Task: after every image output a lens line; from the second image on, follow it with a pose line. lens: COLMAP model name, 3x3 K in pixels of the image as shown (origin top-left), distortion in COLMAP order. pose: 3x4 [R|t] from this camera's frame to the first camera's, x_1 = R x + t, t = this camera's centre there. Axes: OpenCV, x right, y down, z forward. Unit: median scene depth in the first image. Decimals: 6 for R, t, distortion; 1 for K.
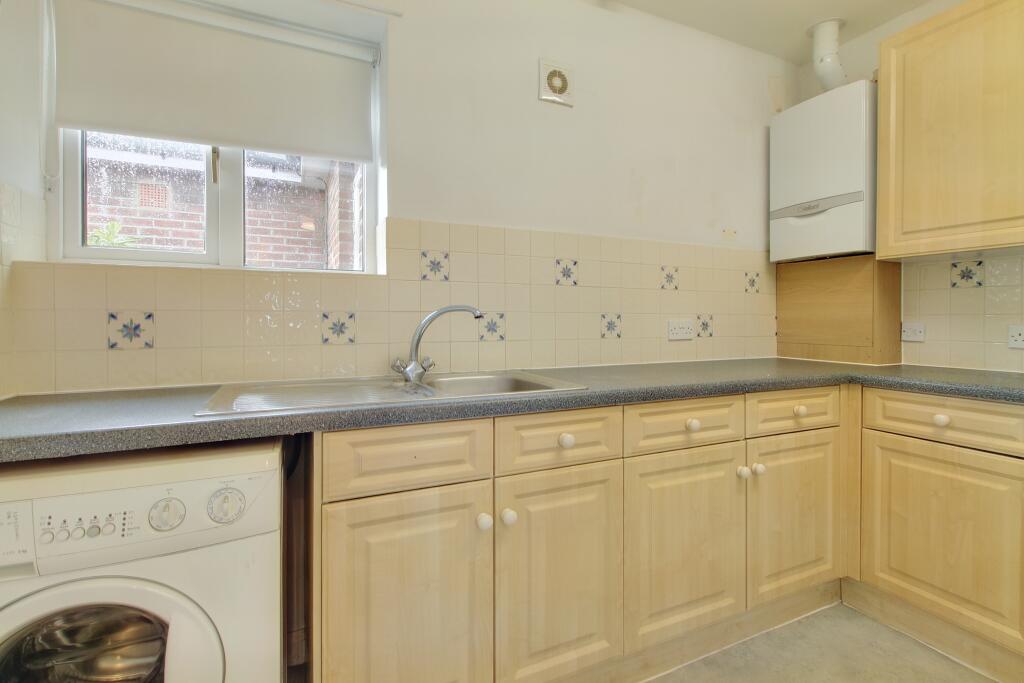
lens RADIAL K [[487.6, 0, 516.2], [0, 487.6, 295.8], [0, 0, 1]] dist [-0.001484, 0.000534]
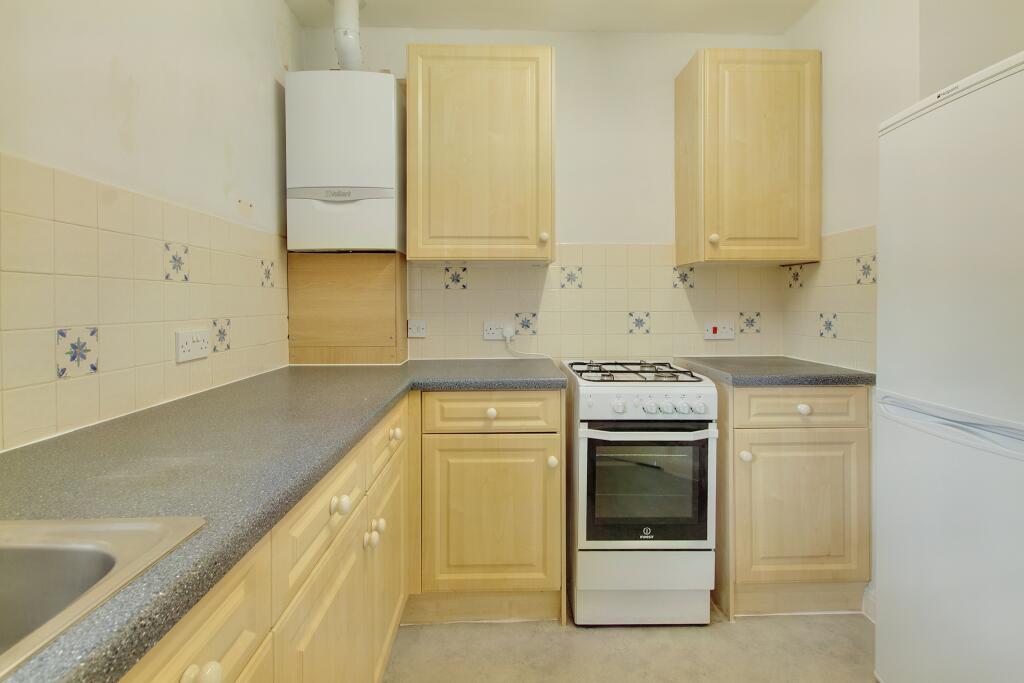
lens RADIAL K [[487.6, 0, 516.2], [0, 487.6, 295.8], [0, 0, 1]] dist [-0.001484, 0.000534]
pose [[0.391417, 0.005588, 0.920197, -0.097752], [-0.038831, 0.999191, 0.010450, -0.019345], [-0.919394, -0.039823, 0.391317, 0.399517]]
